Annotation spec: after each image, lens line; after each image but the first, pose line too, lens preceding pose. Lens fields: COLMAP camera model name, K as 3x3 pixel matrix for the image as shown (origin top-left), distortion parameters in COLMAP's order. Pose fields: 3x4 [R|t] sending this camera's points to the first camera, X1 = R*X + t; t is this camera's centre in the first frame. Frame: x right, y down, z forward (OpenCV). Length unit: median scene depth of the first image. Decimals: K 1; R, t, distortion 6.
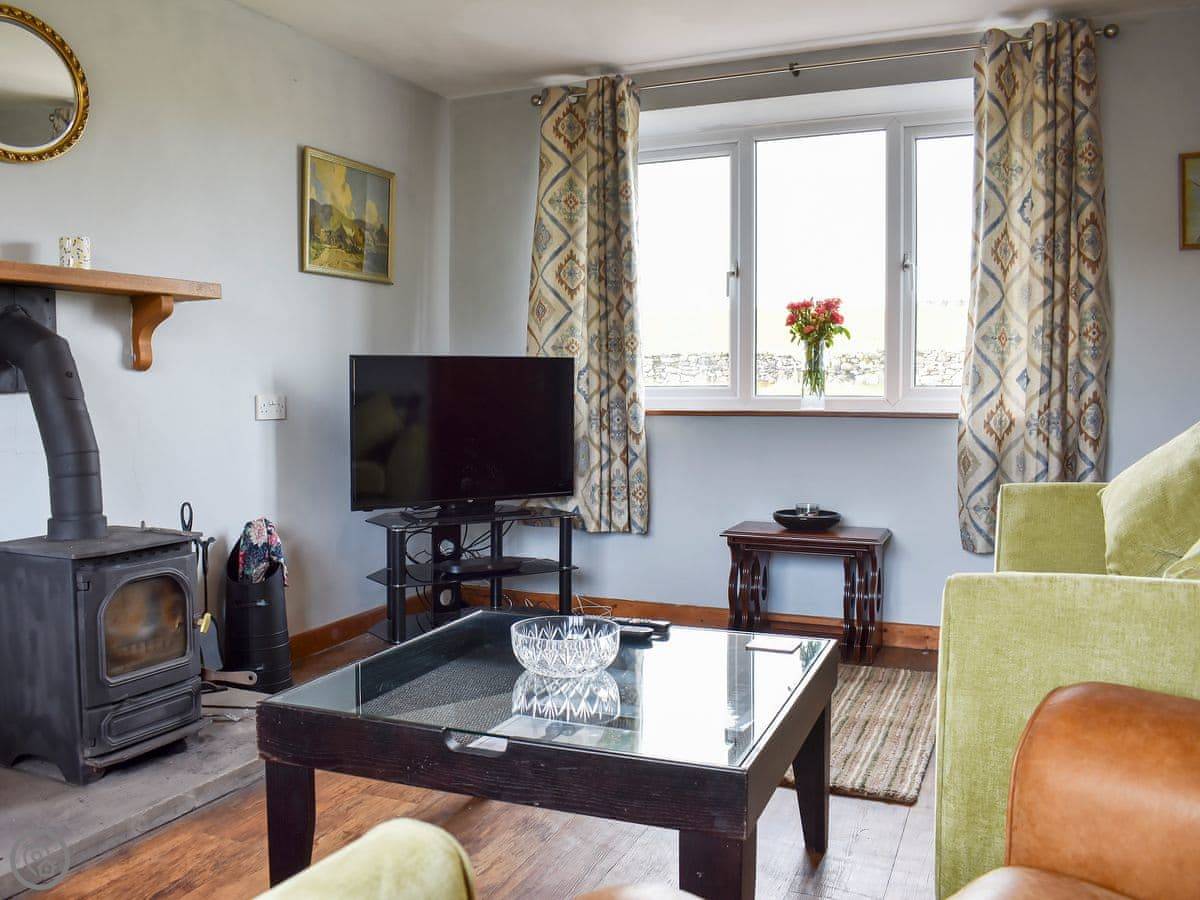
lens RADIAL K [[1053.8, 0, 600.0], [0, 1053.8, 450.0], [0, 0, 1]] dist [0.003281, -0.017977]
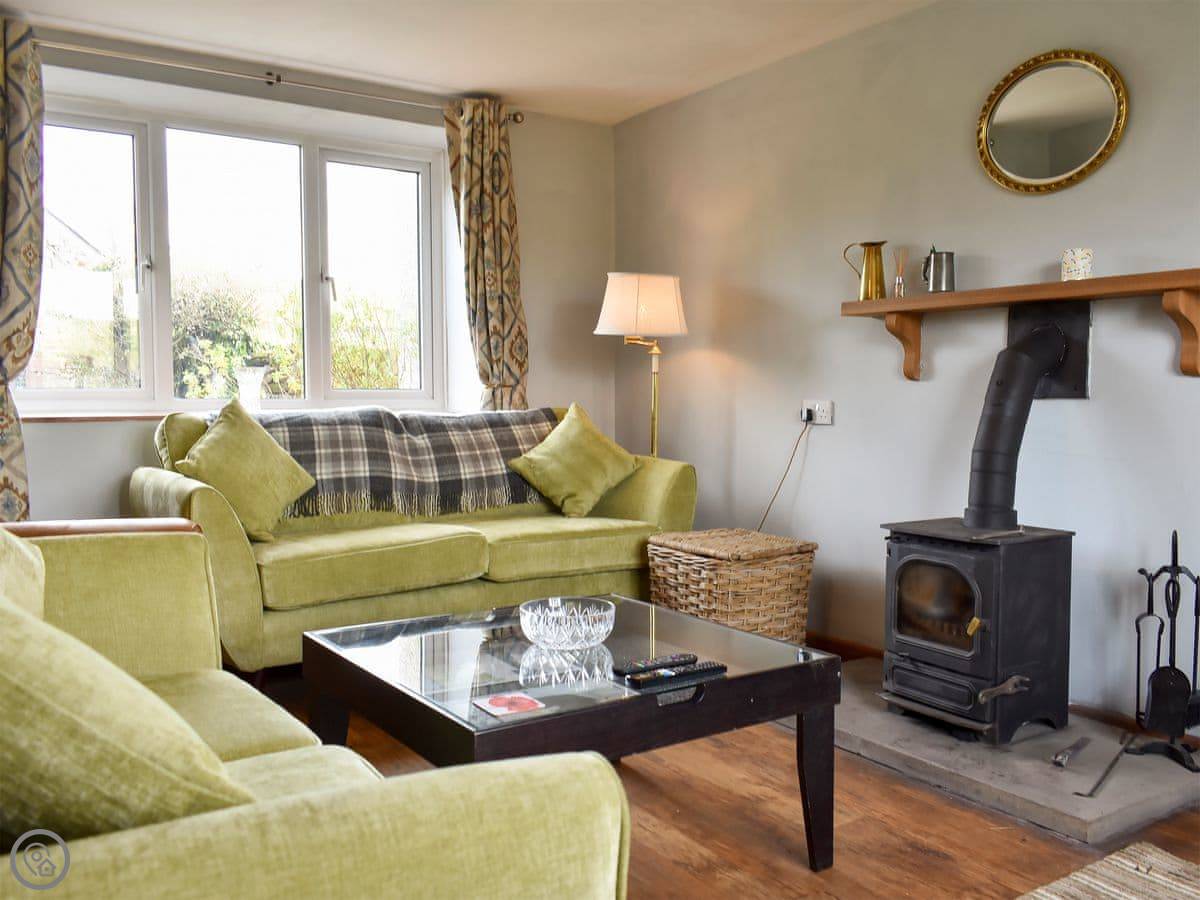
lens RADIAL K [[1053.8, 0, 600.0], [0, 1053.8, 450.0], [0, 0, 1]] dist [0.003281, -0.017977]
pose [[-0.540286, 0.048598, -0.840077, 0.674031], [-0.055330, 0.994119, 0.093094, -0.080481], [0.839660, 0.096779, -0.534420, 1.238219]]
